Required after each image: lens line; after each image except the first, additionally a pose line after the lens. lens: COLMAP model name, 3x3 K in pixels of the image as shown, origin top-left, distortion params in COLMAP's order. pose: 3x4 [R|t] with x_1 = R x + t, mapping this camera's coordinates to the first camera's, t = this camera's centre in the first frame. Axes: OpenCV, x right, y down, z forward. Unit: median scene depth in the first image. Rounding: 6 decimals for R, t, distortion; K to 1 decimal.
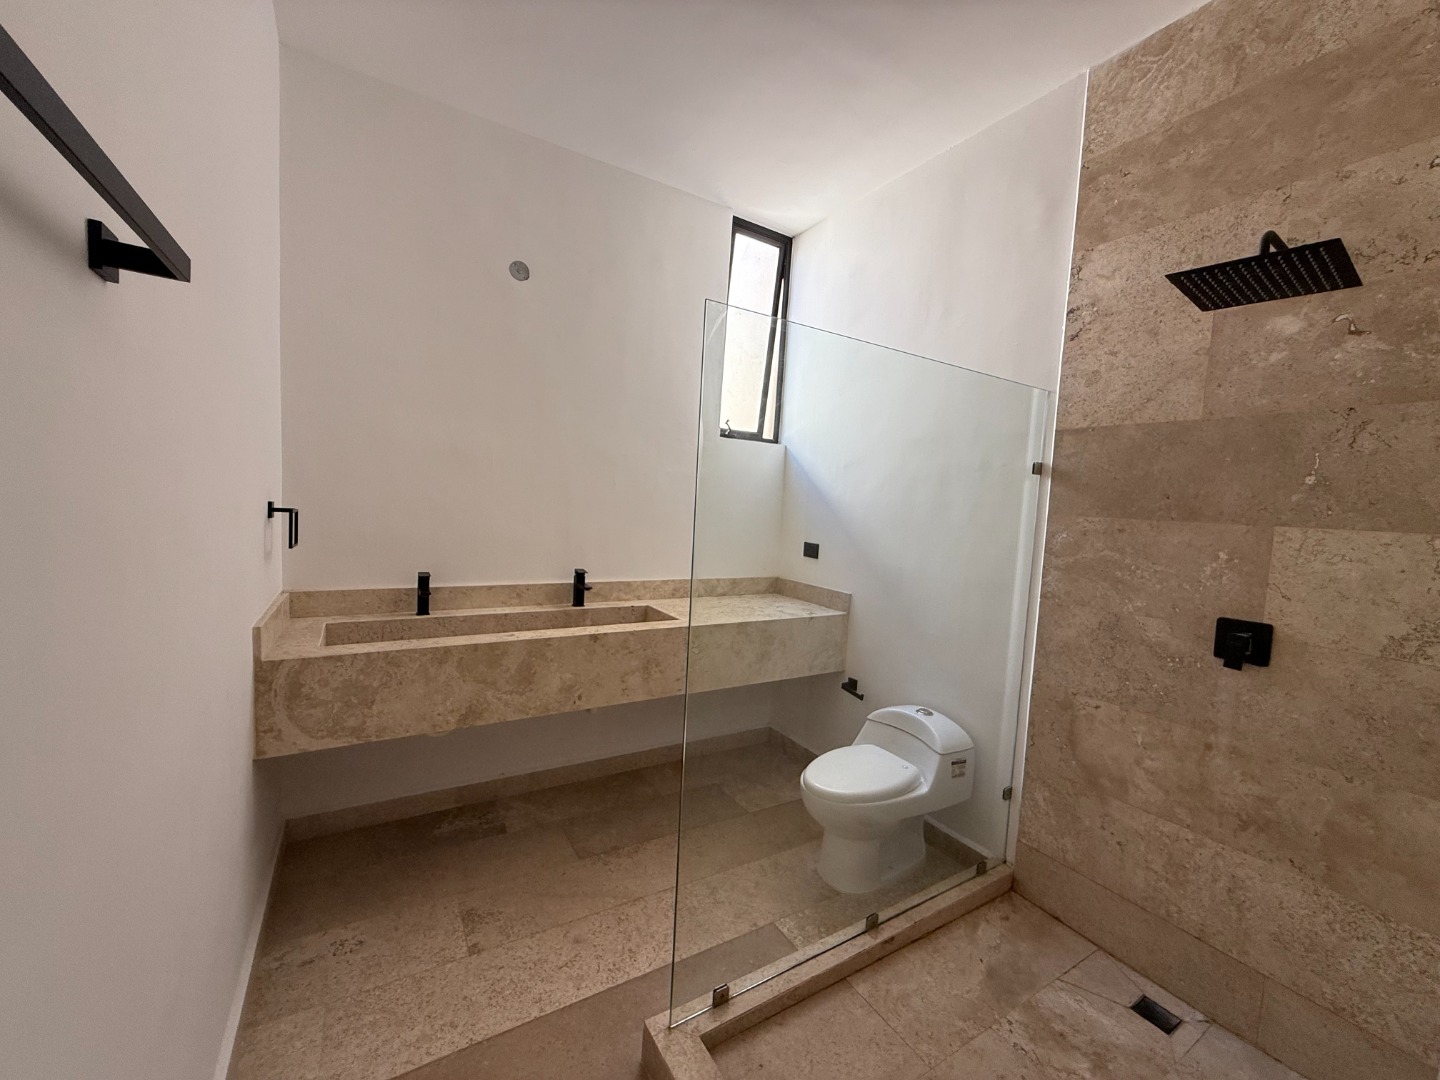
lens RADIAL K [[572.9, 0, 716.2], [0, 572.9, 538.4], [0, 0, 1]] dist [-0.000884, 0.000533]
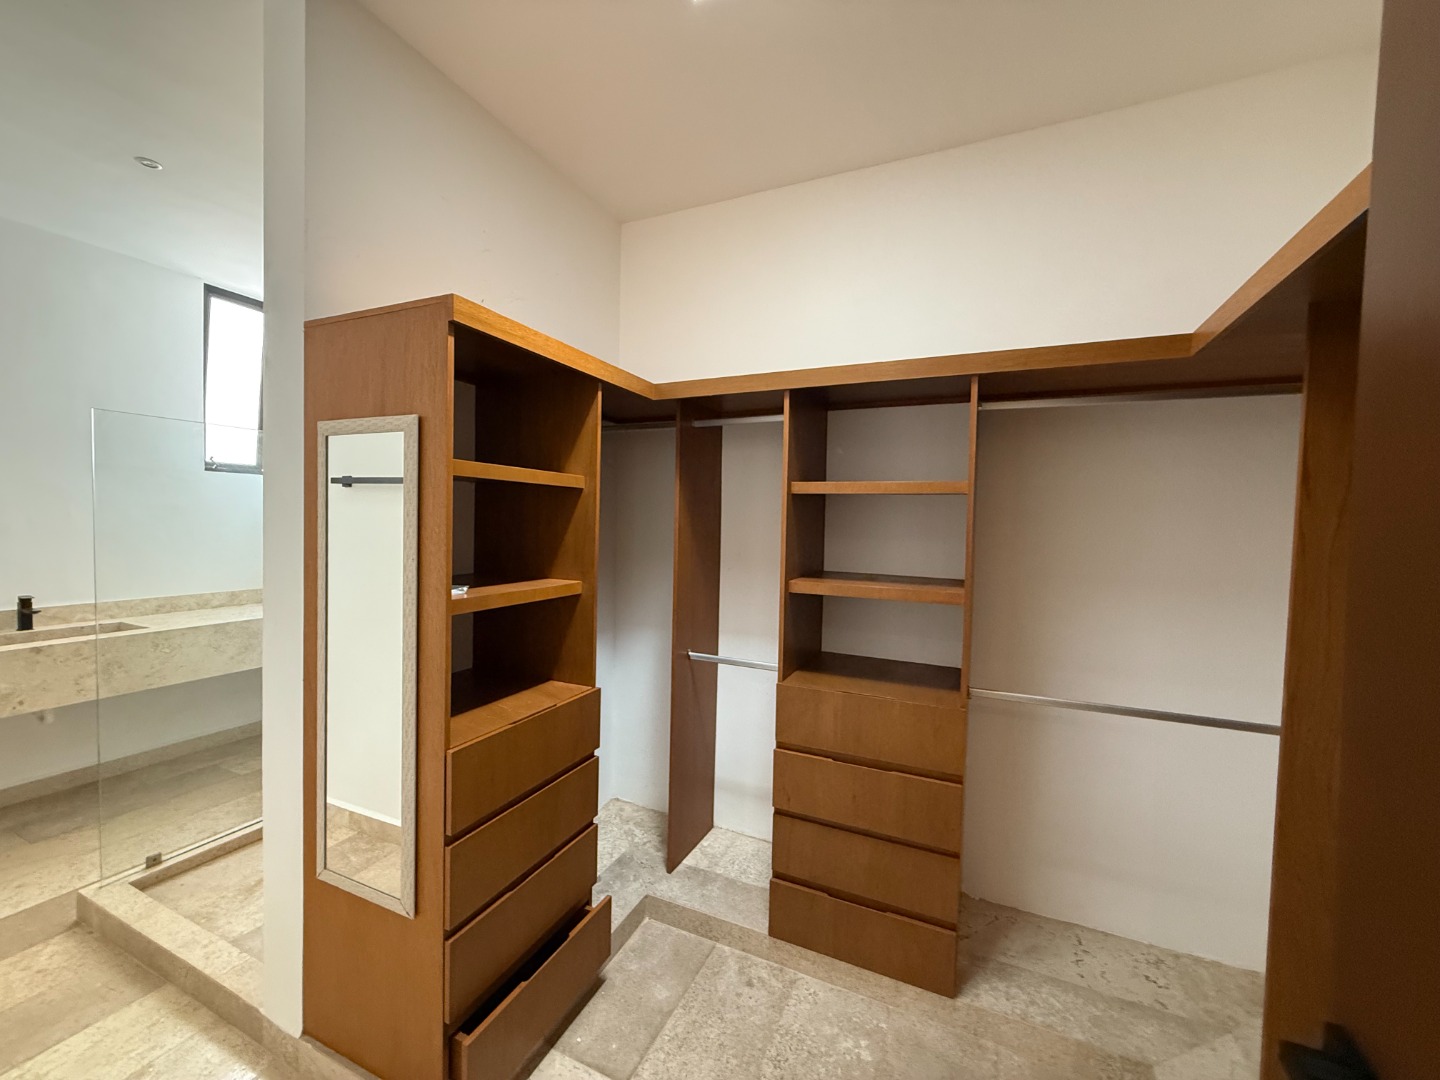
lens RADIAL K [[572.9, 0, 720.2], [0, 572.9, 545.9], [0, 0, 1]] dist [-0.000884, 0.000533]
pose [[0.830825, -0.053868, 0.553920, 0.264661], [0.056288, 0.998334, 0.012662, 0.022591], [-0.553679, 0.020659, 0.832474, -0.636972]]
